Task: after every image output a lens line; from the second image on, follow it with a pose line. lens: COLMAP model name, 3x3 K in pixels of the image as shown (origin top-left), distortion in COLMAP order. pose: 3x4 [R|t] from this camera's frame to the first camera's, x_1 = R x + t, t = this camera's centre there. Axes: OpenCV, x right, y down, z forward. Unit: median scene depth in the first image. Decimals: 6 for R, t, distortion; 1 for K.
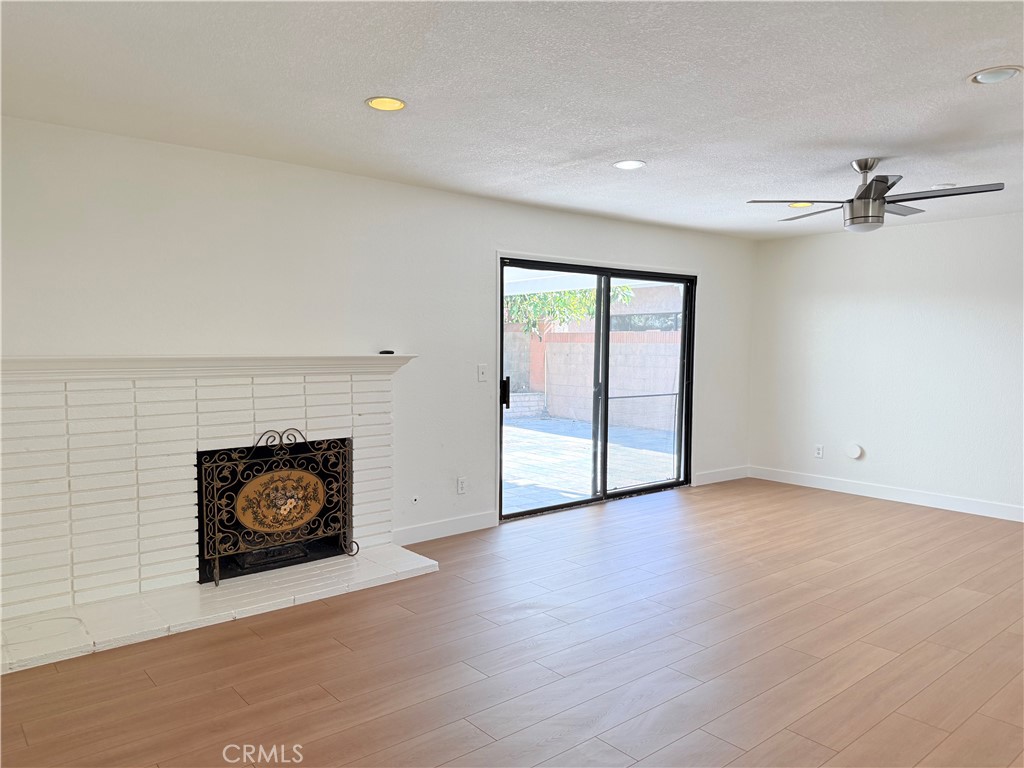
lens RADIAL K [[720.4, 0, 512.0], [0, 720.4, 384.0], [0, 0, 1]] dist [0.131621, -0.203934]
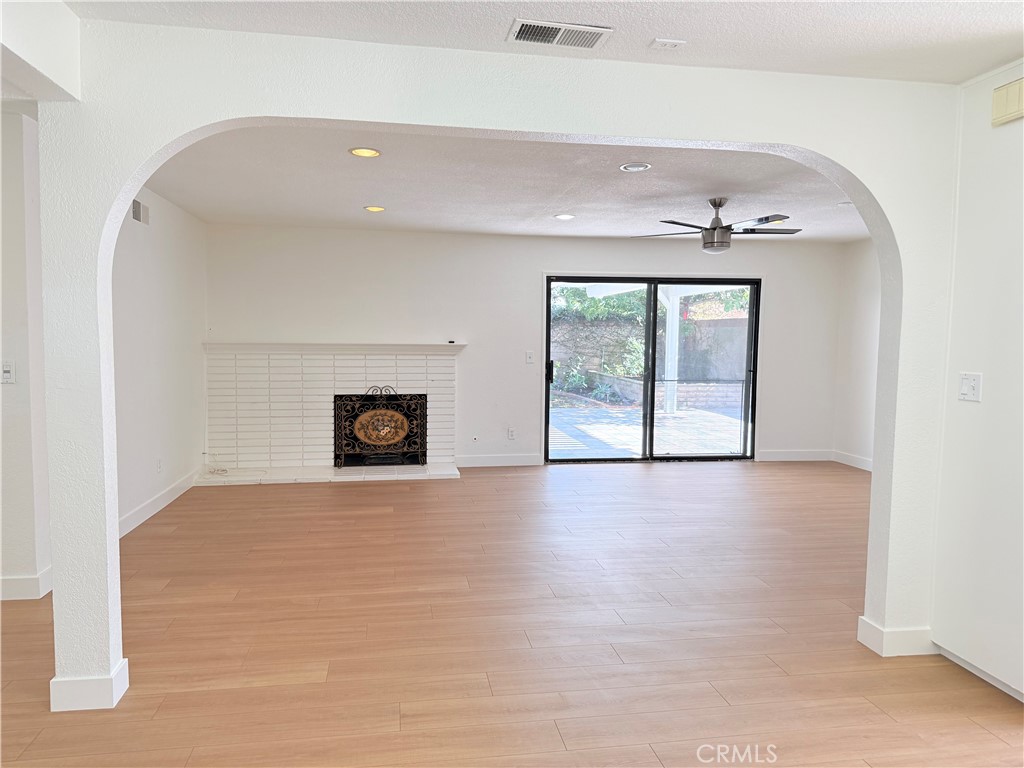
lens RADIAL K [[720.4, 0, 512.0], [0, 720.4, 384.0], [0, 0, 1]] dist [0.131621, -0.203934]
pose [[0.860286, 0.036026, -0.508537, 0.799744], [-0.032148, 0.999348, 0.016413, 0.018992], [0.508797, 0.002229, 0.860884, -0.310953]]
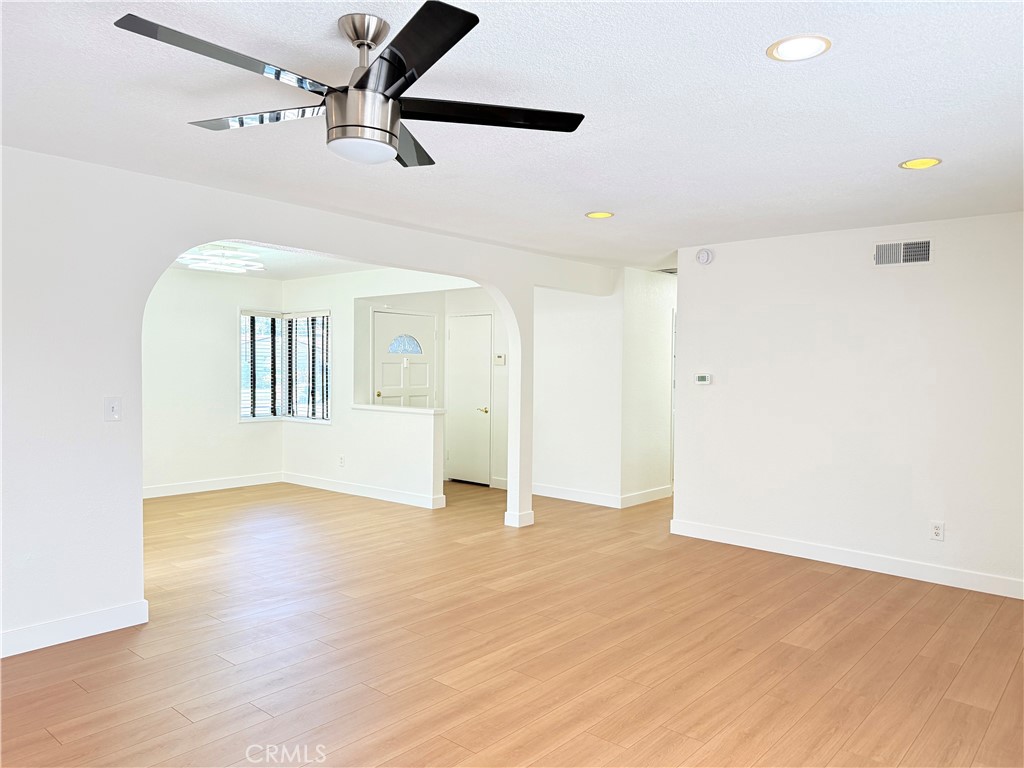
lens RADIAL K [[720.4, 0, 512.0], [0, 720.4, 384.0], [0, 0, 1]] dist [0.131621, -0.203934]
pose [[-0.987901, -0.015499, -0.154312, 0.430919], [-0.027731, 0.996612, 0.077430, -0.090875], [0.152589, 0.080773, -0.984983, 1.469787]]
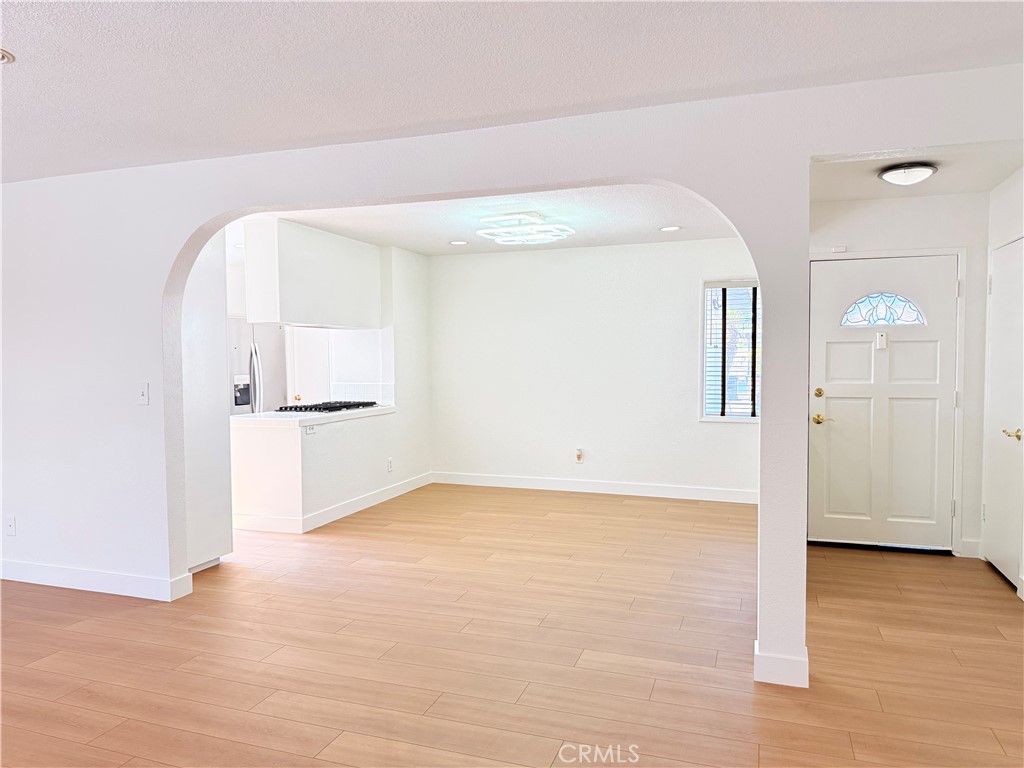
lens RADIAL K [[720.4, 0, 512.0], [0, 720.4, 384.0], [0, 0, 1]] dist [0.131621, -0.203934]
pose [[-0.510533, -0.042502, 0.858807, -0.278818], [0.048534, 0.995761, 0.078132, -0.041315], [-0.858487, 0.081570, -0.506306, 0.603753]]
